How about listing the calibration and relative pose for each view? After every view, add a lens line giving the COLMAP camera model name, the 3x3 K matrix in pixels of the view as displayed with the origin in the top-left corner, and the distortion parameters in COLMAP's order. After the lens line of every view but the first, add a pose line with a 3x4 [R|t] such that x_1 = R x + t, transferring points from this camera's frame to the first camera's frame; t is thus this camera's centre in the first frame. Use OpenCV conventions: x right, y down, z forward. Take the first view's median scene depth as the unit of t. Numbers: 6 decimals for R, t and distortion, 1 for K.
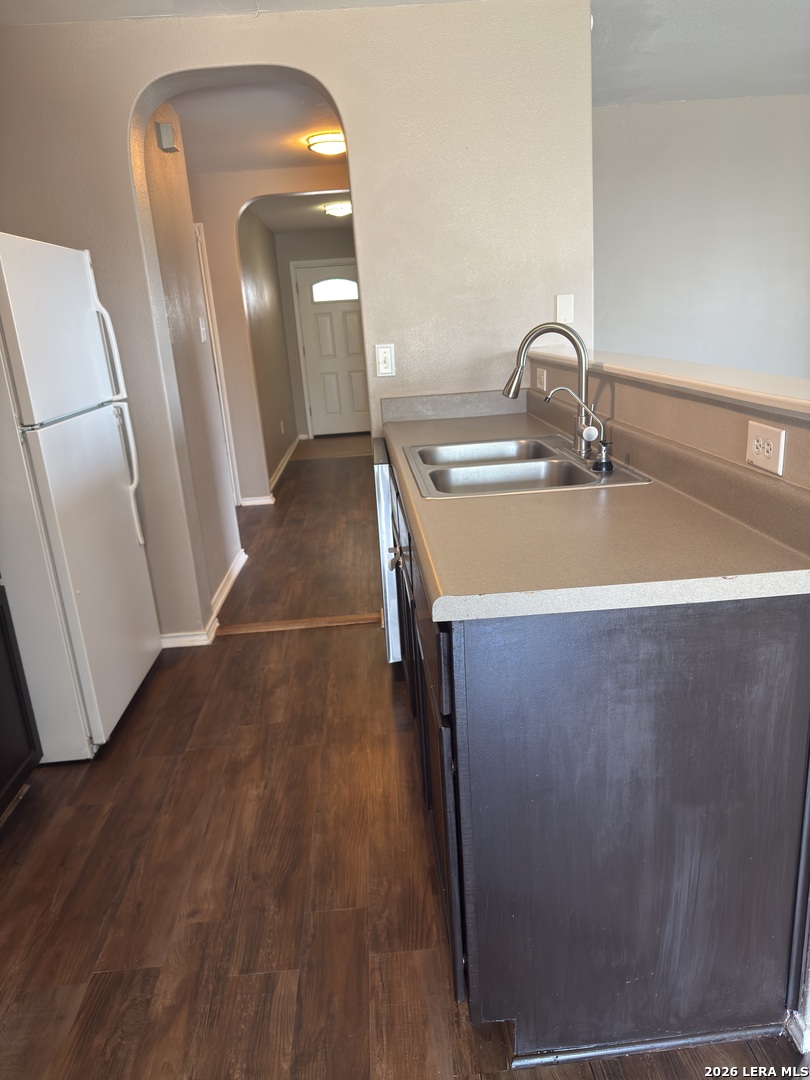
lens RADIAL K [[763.0, 0, 406.1], [0, 763.0, 547.3], [0, 0, 1]] dist [0.011888, -0.017234]
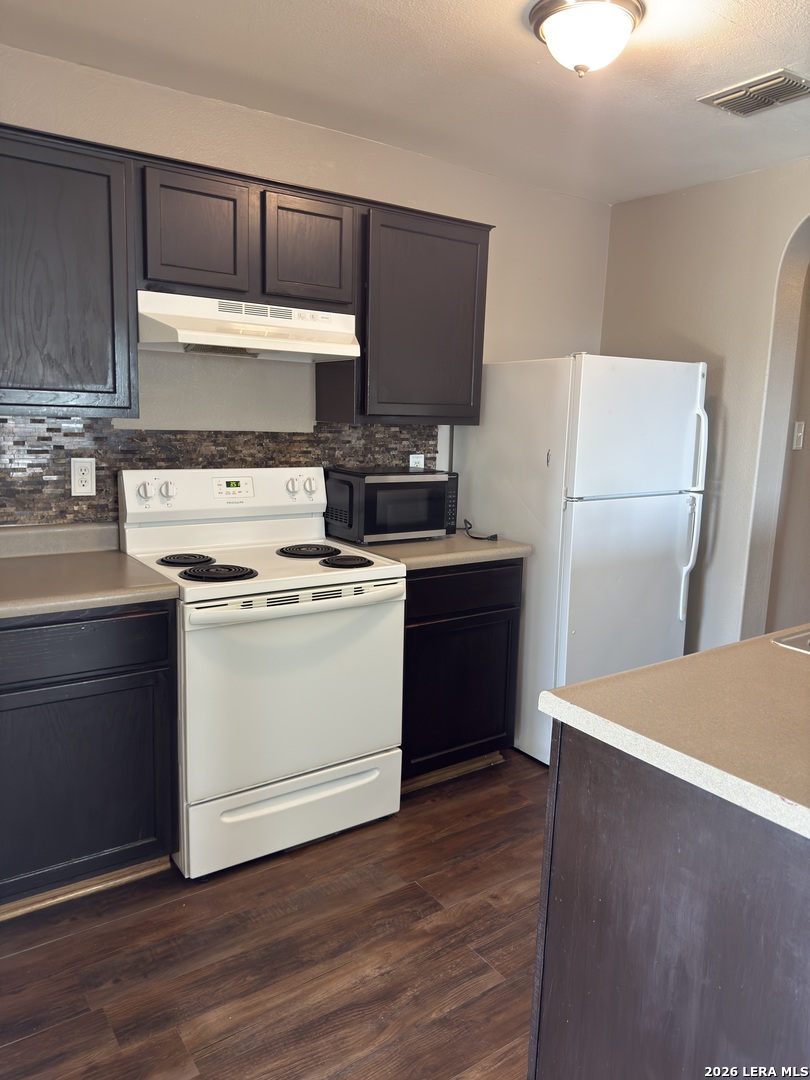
lens RADIAL K [[763.0, 0, 407.6], [0, 763.0, 535.7], [0, 0, 1]] dist [0.011888, -0.017234]
pose [[0.526813, 0.216208, -0.822023, 0.608013], [-0.299568, 0.952281, 0.058483, -0.122270], [0.795442, 0.215442, 0.566443, 0.069265]]
